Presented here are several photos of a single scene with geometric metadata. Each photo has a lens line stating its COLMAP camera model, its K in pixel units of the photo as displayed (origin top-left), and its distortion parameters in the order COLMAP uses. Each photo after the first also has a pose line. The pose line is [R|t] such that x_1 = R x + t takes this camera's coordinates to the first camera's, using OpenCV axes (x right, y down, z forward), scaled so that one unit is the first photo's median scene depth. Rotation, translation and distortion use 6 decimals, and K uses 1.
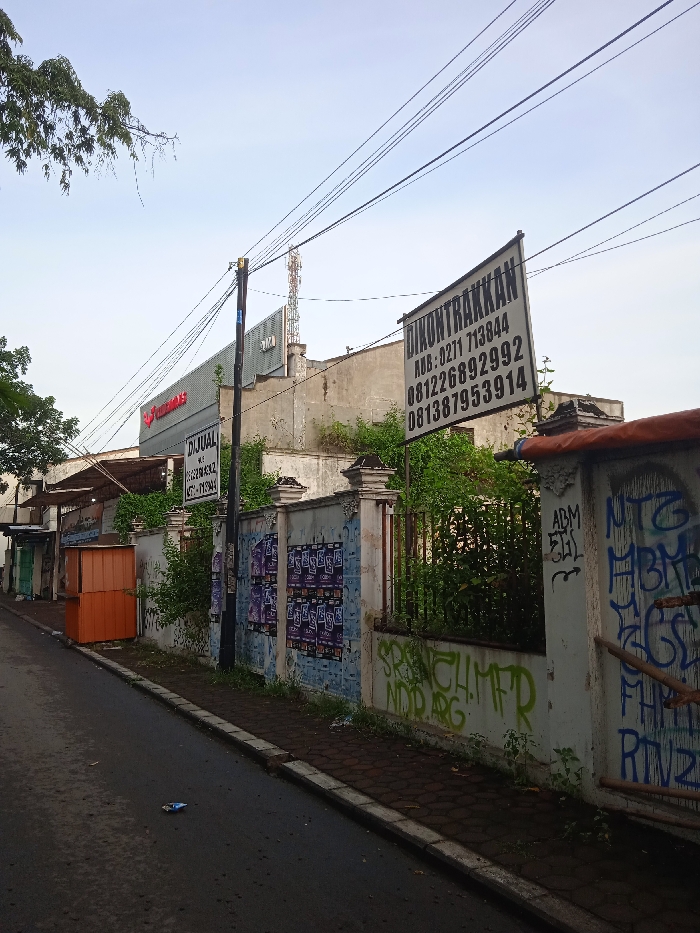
lens RADIAL K [[759.1, 0, 349.9], [0, 759.1, 472.1], [0, 0, 1]] dist [0.015197, -0.015867]
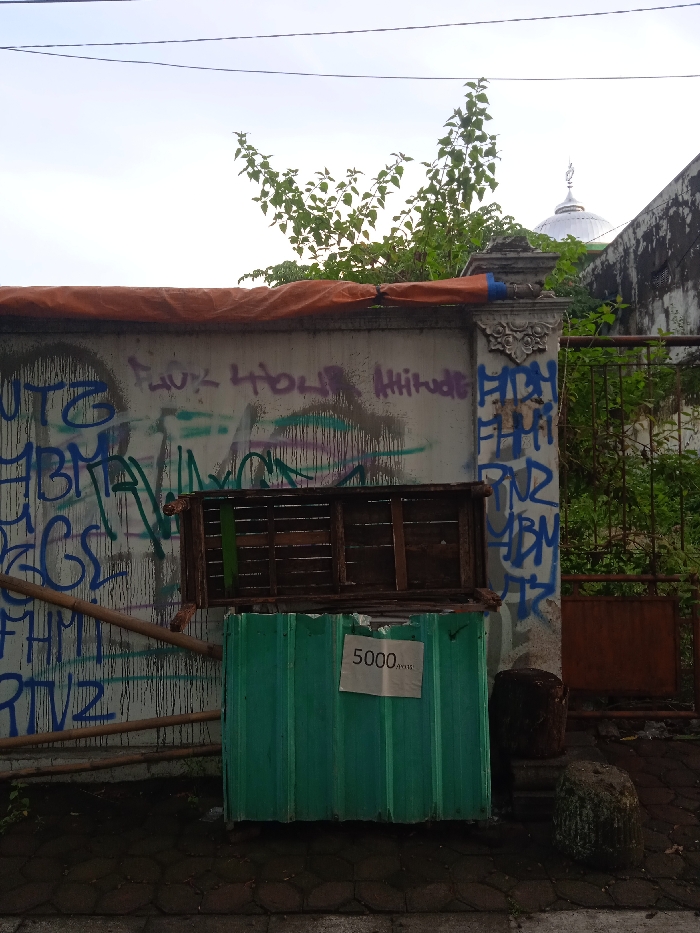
lens RADIAL K [[759.1, 0, 346.2], [0, 759.1, 468.3], [0, 0, 1]] dist [0.015197, -0.015867]
pose [[0.476408, 0.021594, 0.878959, -0.171000], [-0.101975, 0.994309, 0.030844, 0.063969], [-0.873291, -0.104326, 0.475899, 0.336796]]
